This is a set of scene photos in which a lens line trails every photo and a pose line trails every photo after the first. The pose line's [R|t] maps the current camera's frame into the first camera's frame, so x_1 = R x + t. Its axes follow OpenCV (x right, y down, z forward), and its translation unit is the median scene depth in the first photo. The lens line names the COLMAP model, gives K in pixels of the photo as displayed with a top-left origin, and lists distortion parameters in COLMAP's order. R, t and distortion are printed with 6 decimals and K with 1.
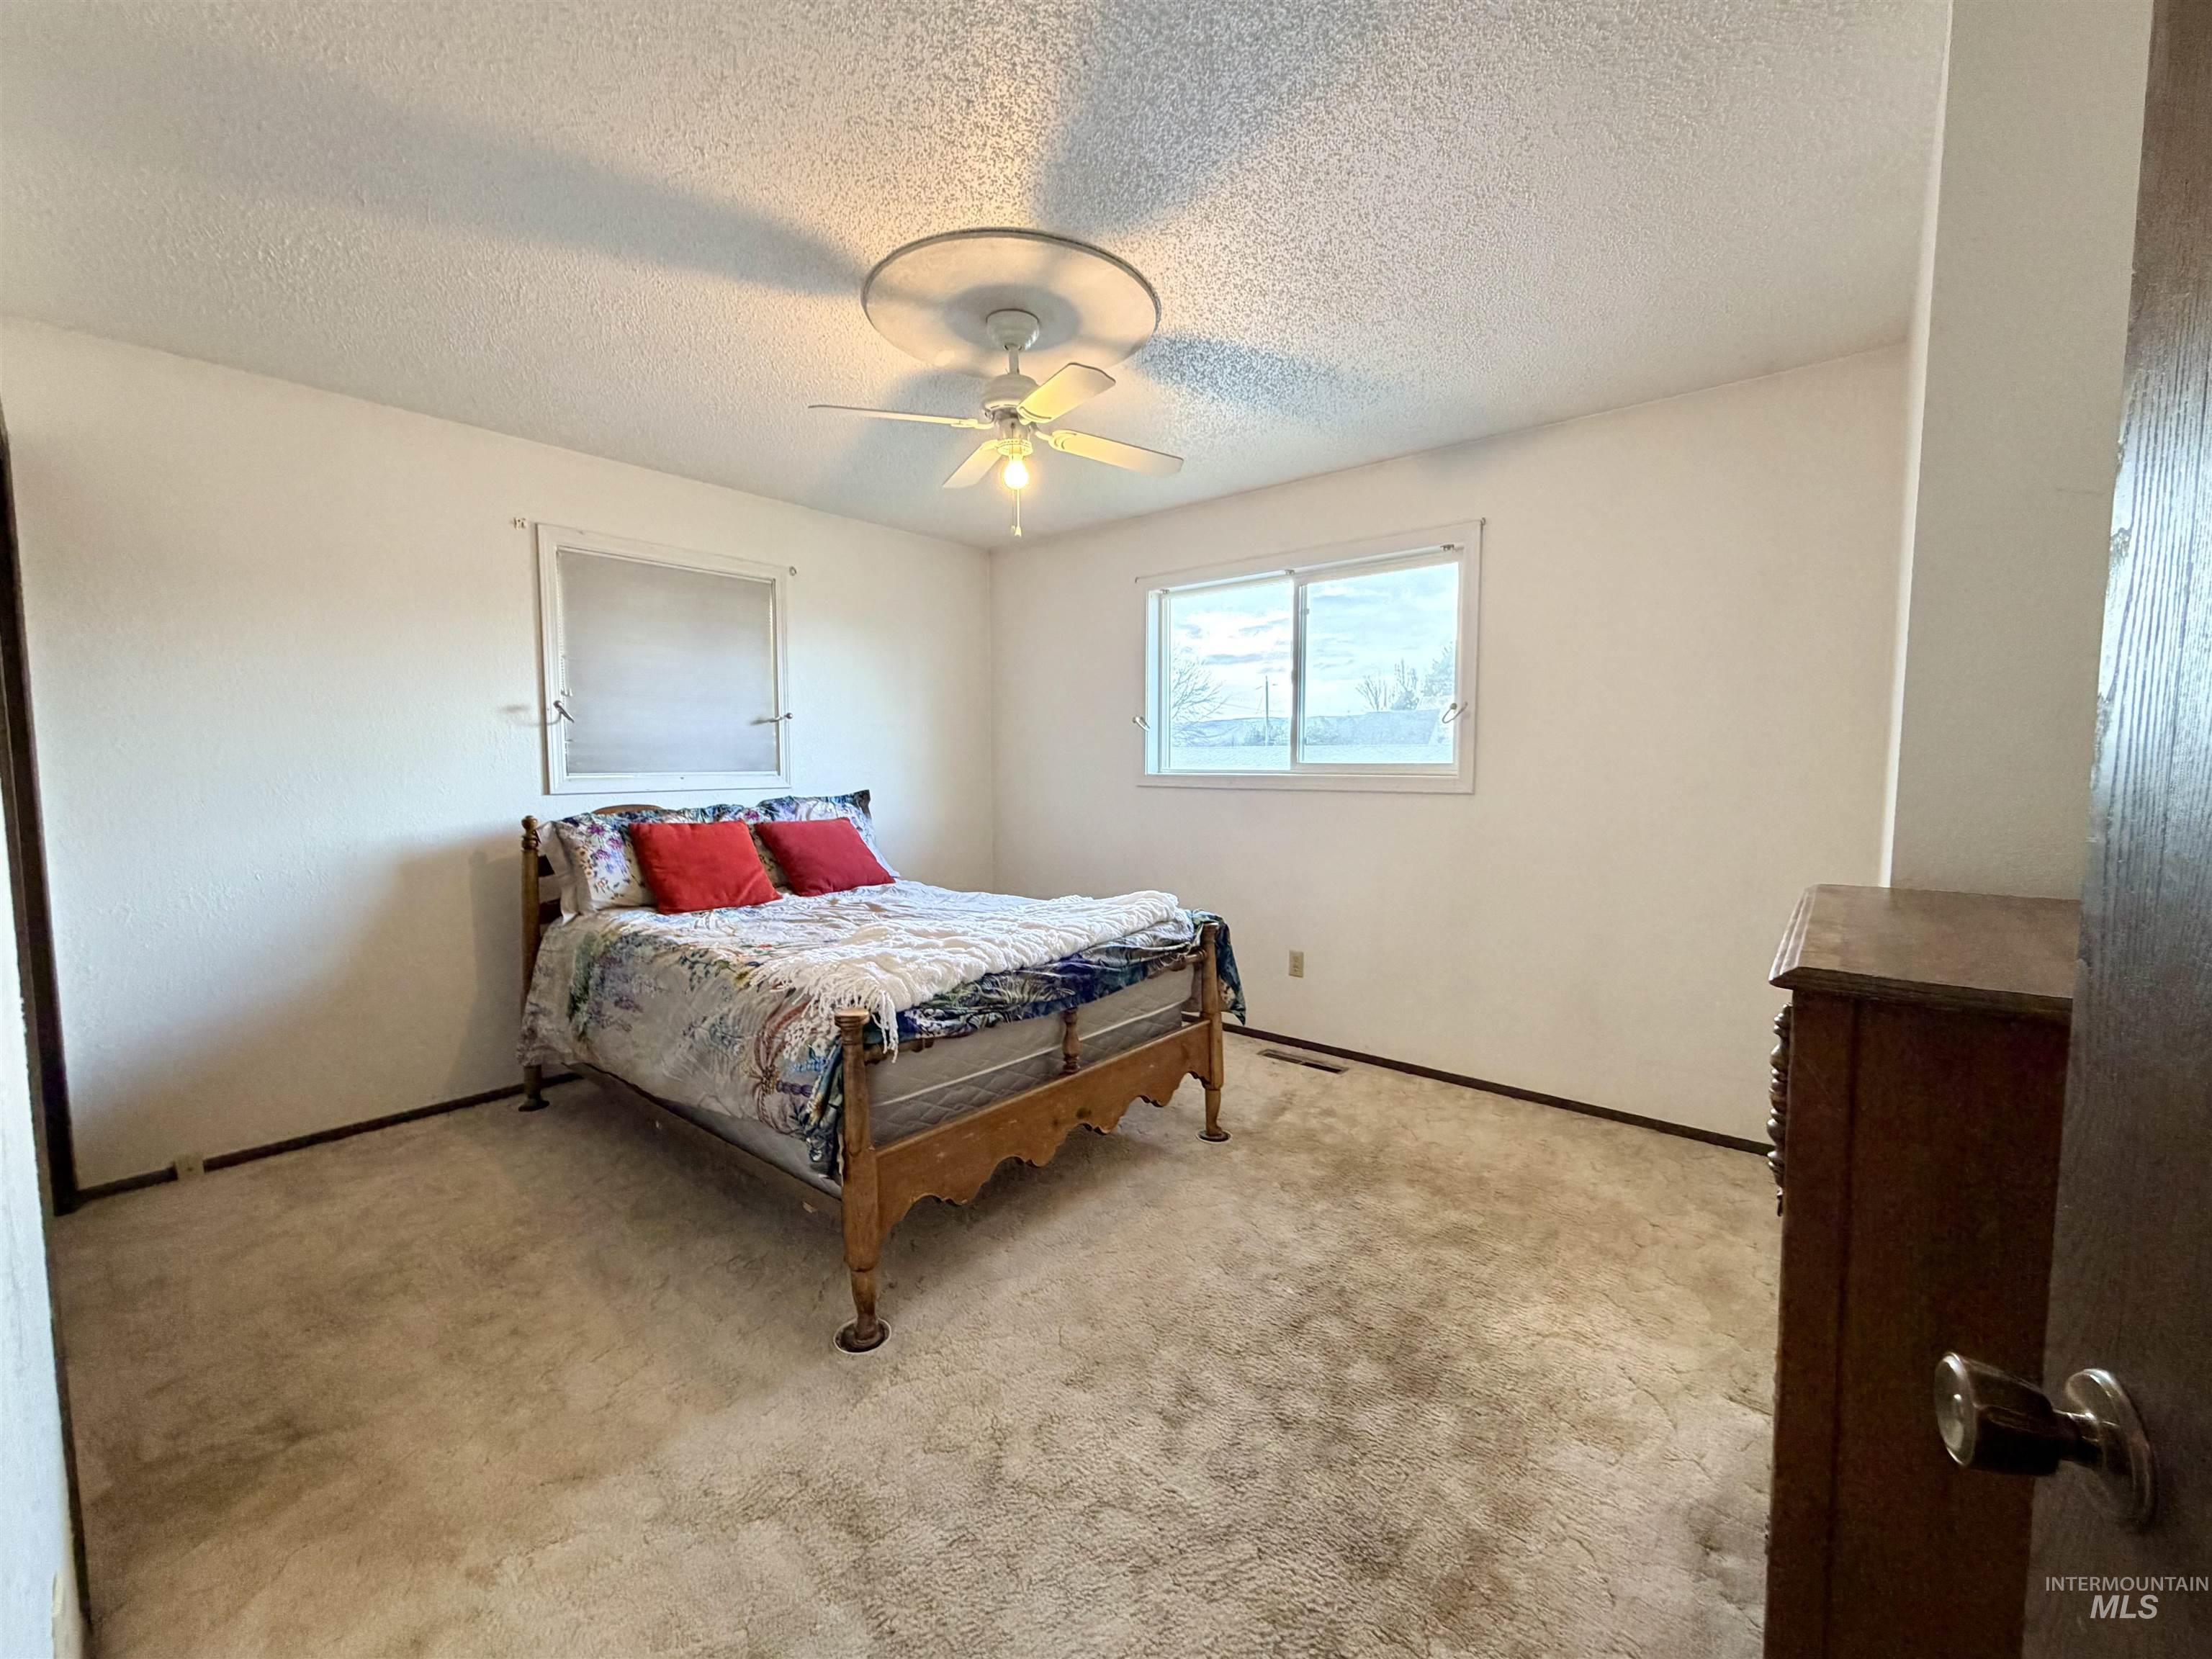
lens RADIAL K [[883.1, 0, 1107.5], [0, 883.1, 829.4], [0, 0, 1]] dist [-0.002514, 0.000406]
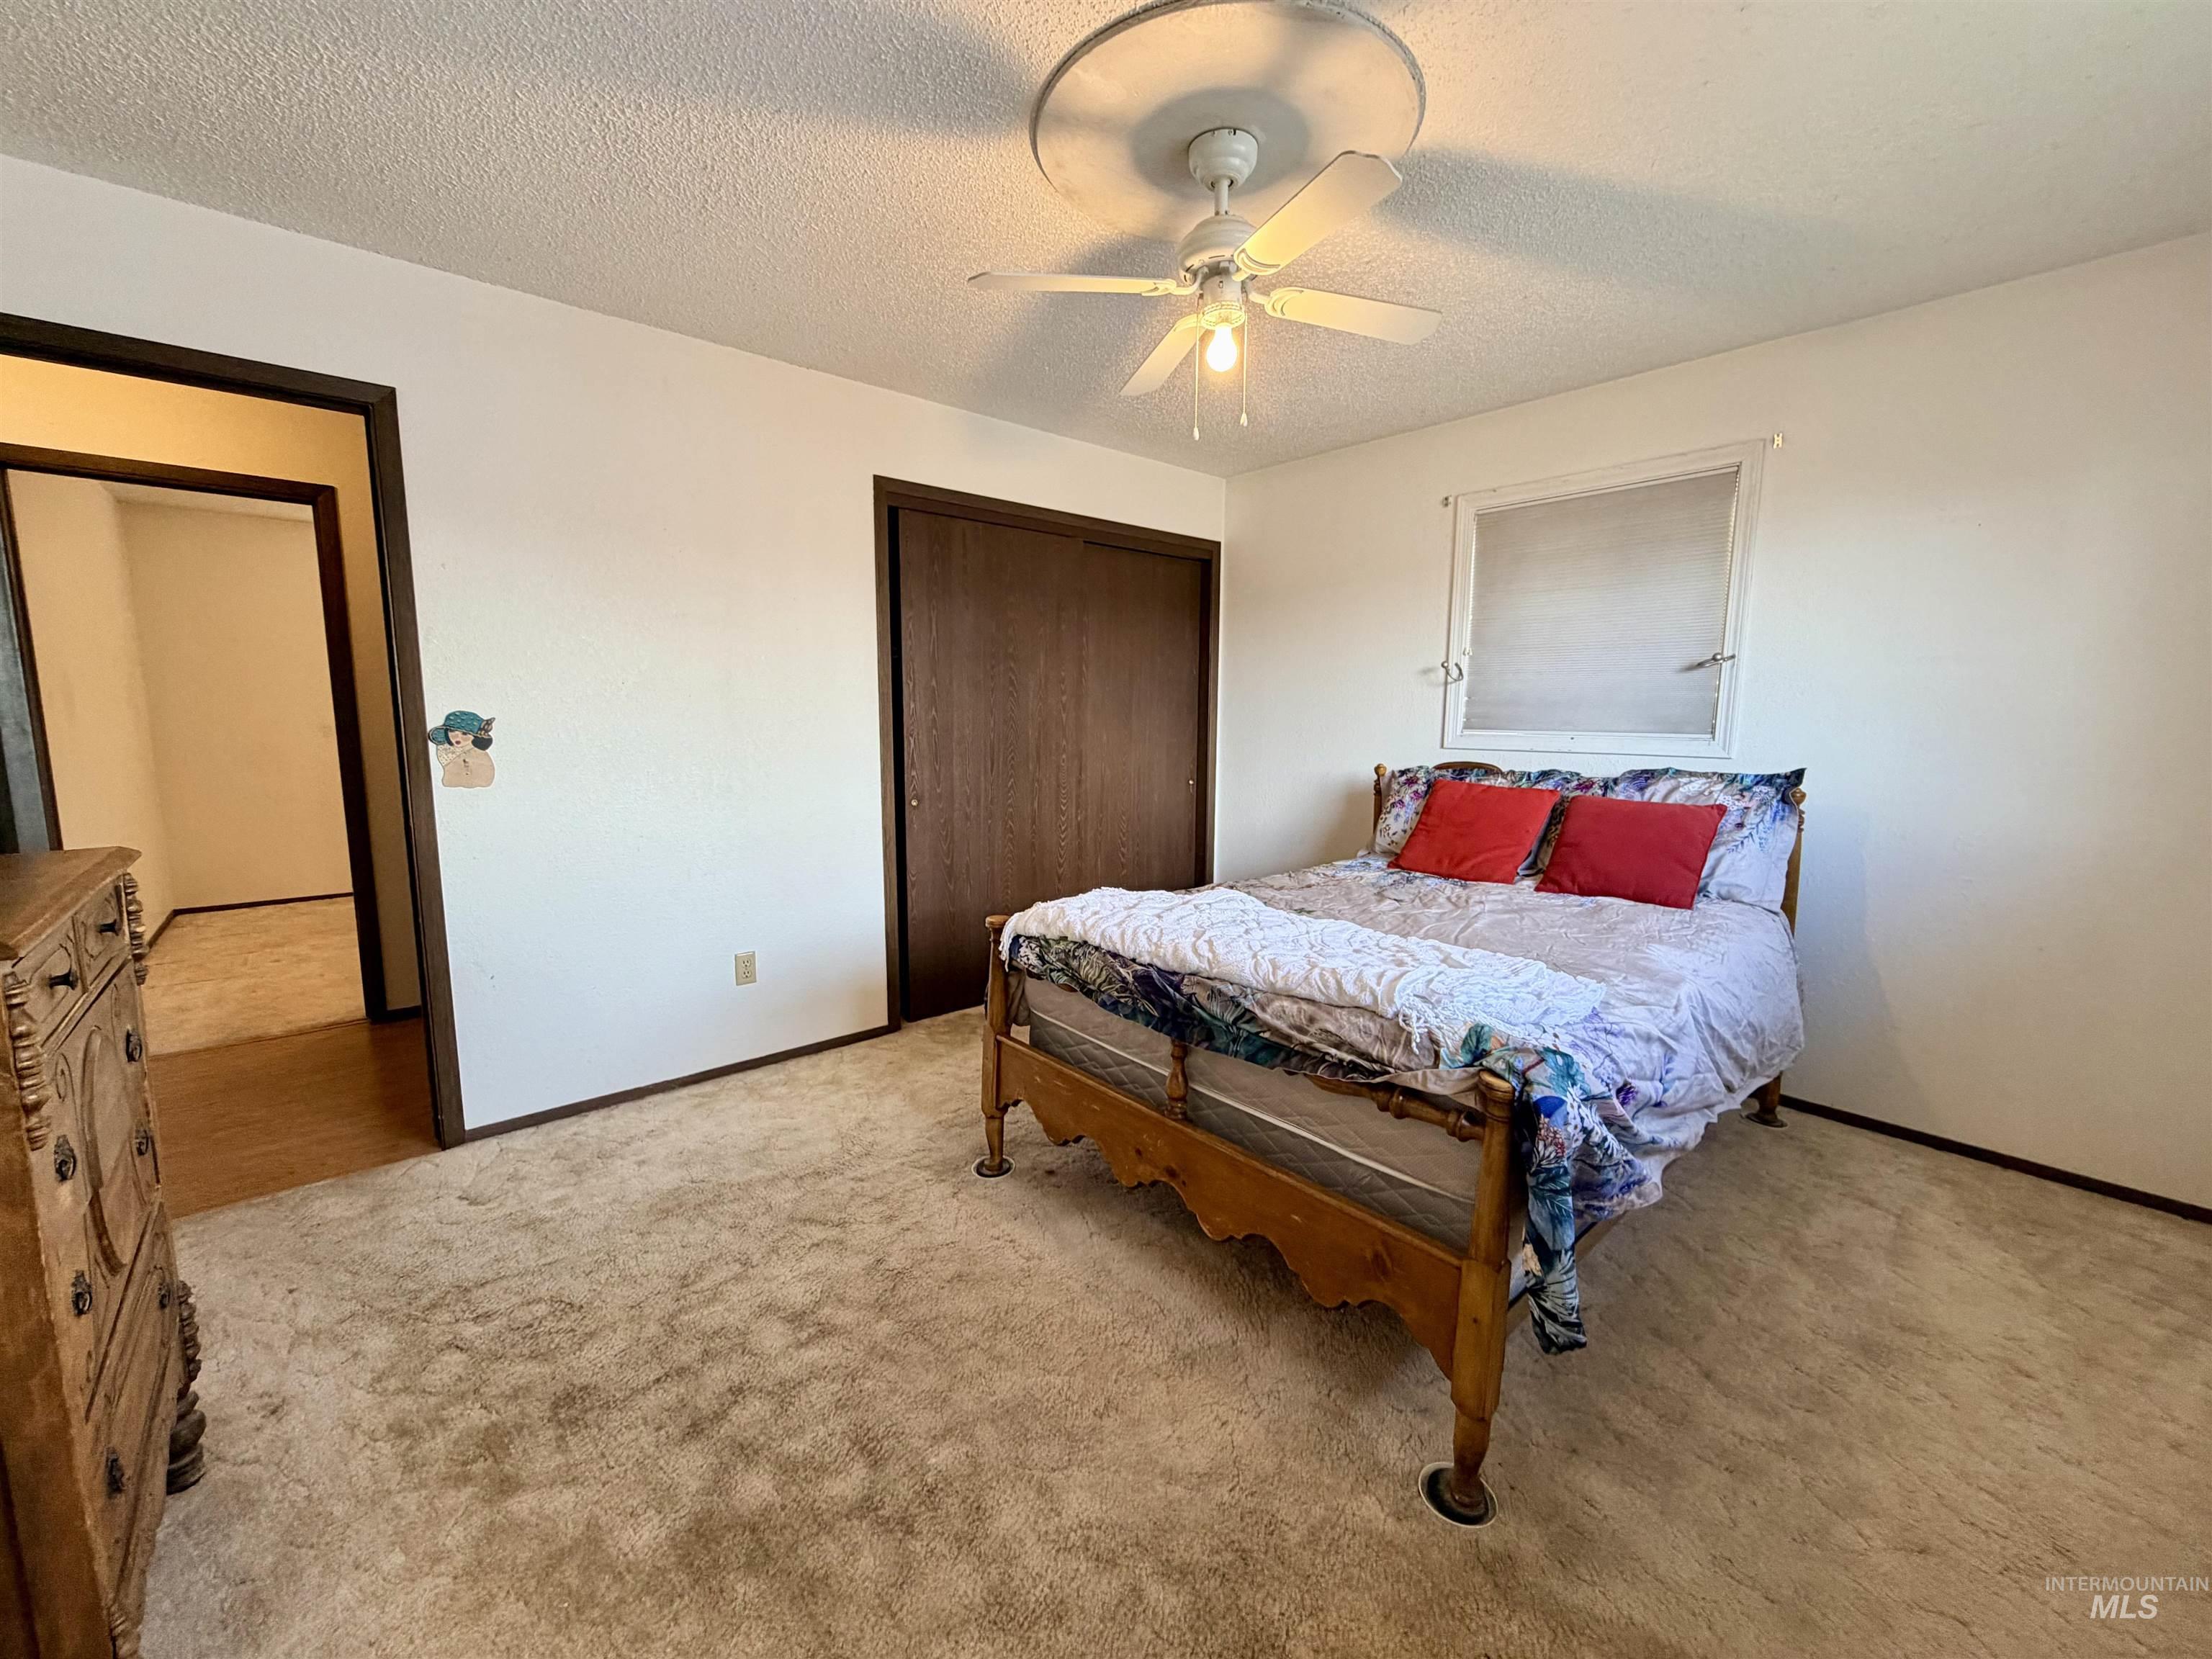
lens RADIAL K [[883.1, 0, 1104.1], [0, 883.1, 831.1], [0, 0, 1]] dist [-0.002514, 0.000406]
pose [[-0.146142, 0.136041, -0.979865, 0.738181], [-0.083018, 0.985319, 0.149180, -0.094379], [0.985774, 0.103148, -0.132702, 1.055733]]
